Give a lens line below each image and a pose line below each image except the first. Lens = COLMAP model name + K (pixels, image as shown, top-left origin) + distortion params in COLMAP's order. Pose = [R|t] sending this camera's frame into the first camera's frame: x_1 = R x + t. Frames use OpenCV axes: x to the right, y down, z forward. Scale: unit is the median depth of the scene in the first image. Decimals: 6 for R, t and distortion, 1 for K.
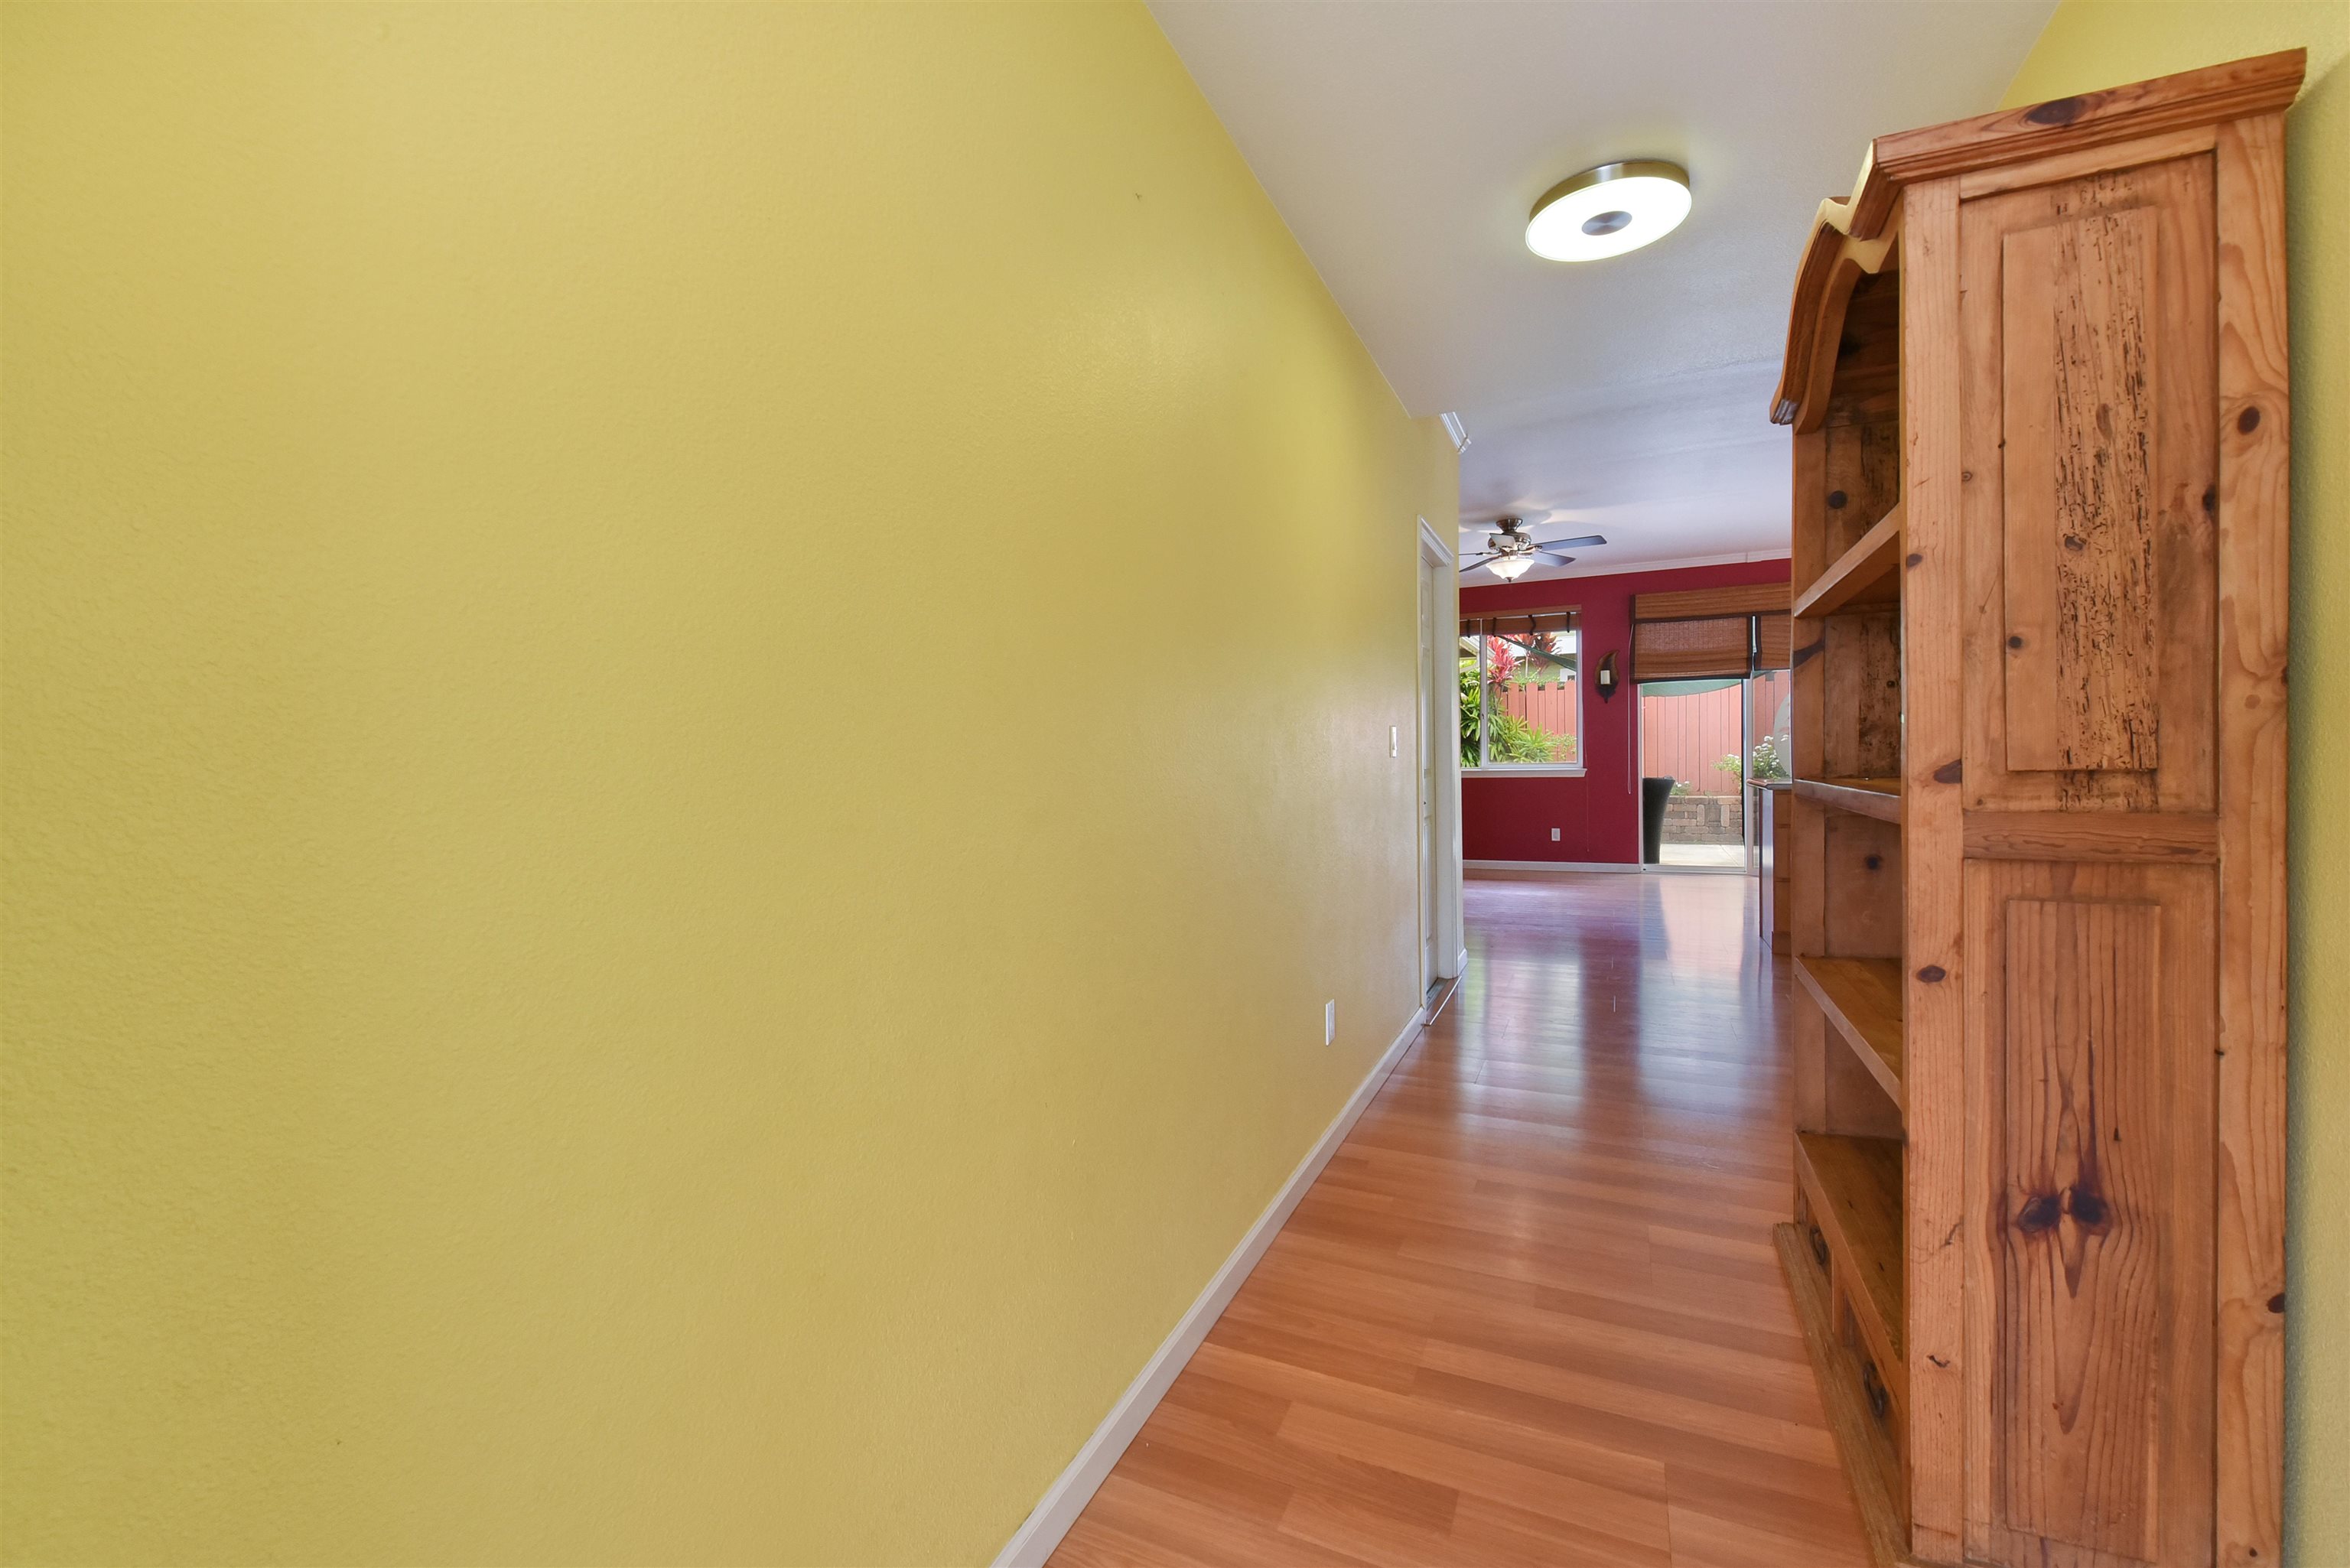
lens RADIAL K [[941.4, 0, 1167.5], [0, 941.4, 770.0], [0, 0, 1]] dist [-0.010355, -0.000849]
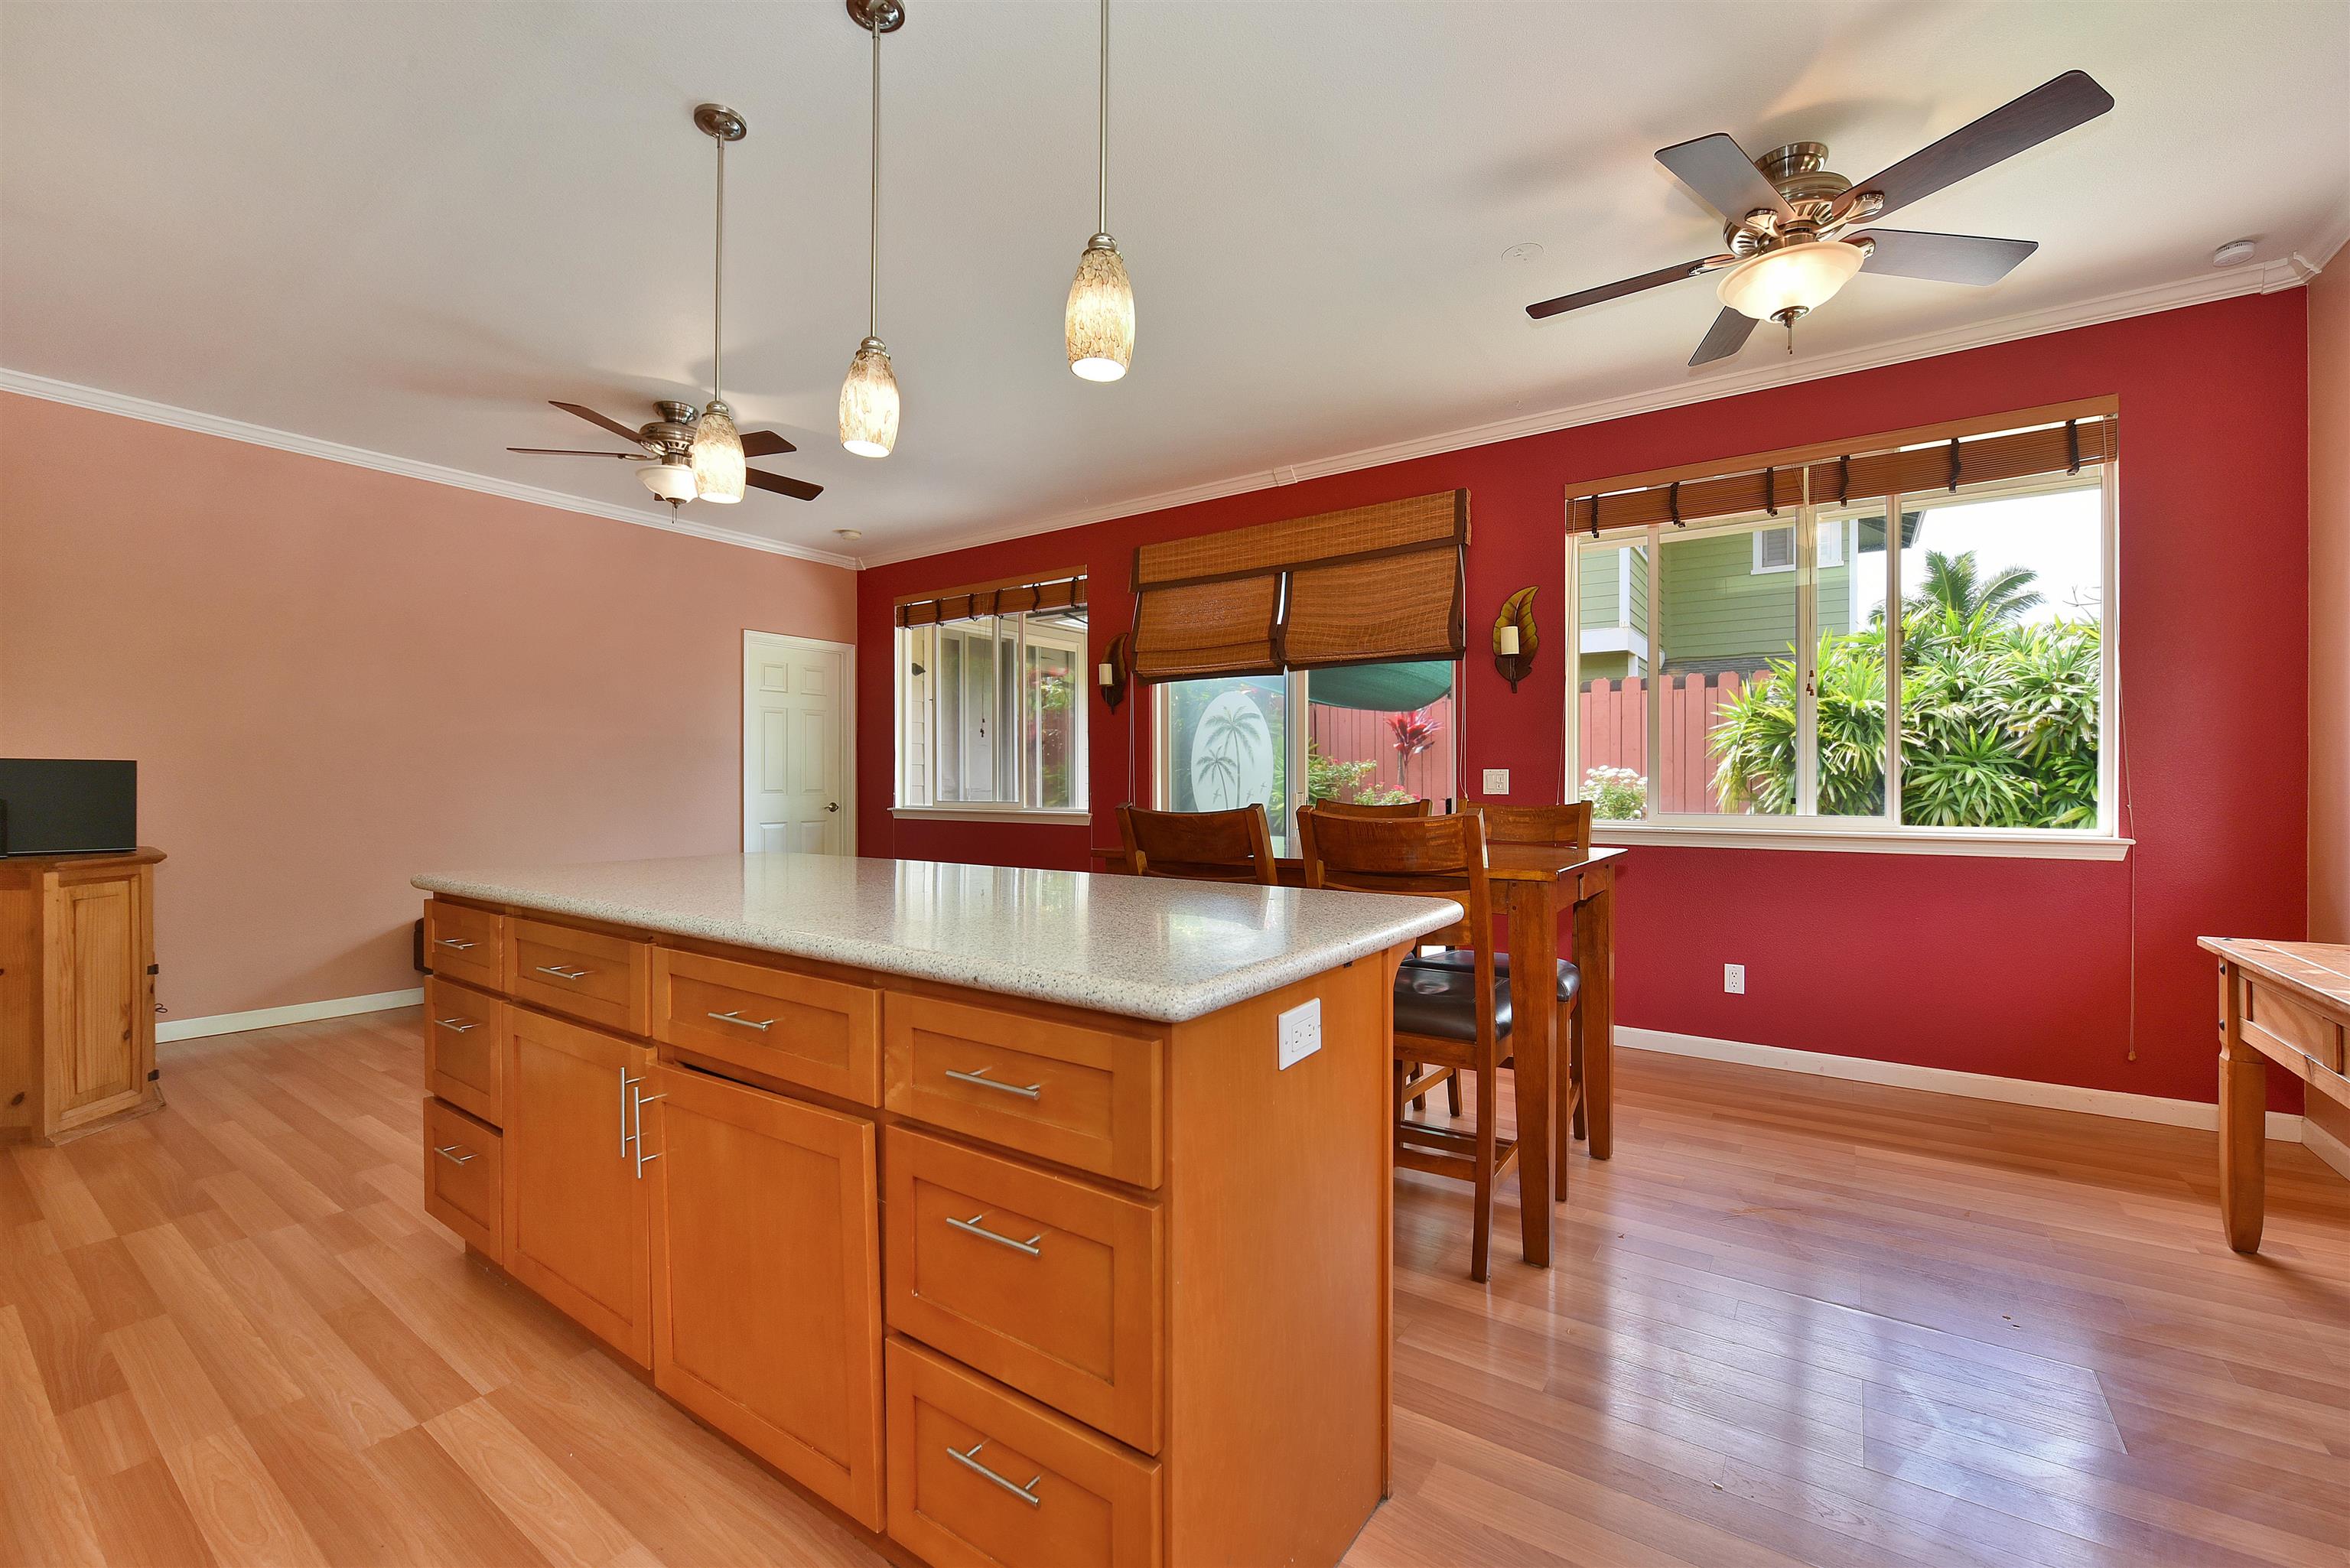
lens RADIAL K [[965.5, 0, 1162.7], [0, 965.5, 795.8], [0, 0, 1]] dist [-0.011864, 0.001501]
pose [[0.986019, 0.023173, -0.165012, 0.626346], [-0.021971, 0.999717, 0.009111, -0.020522], [0.165176, -0.005359, 0.986250, 0.344527]]
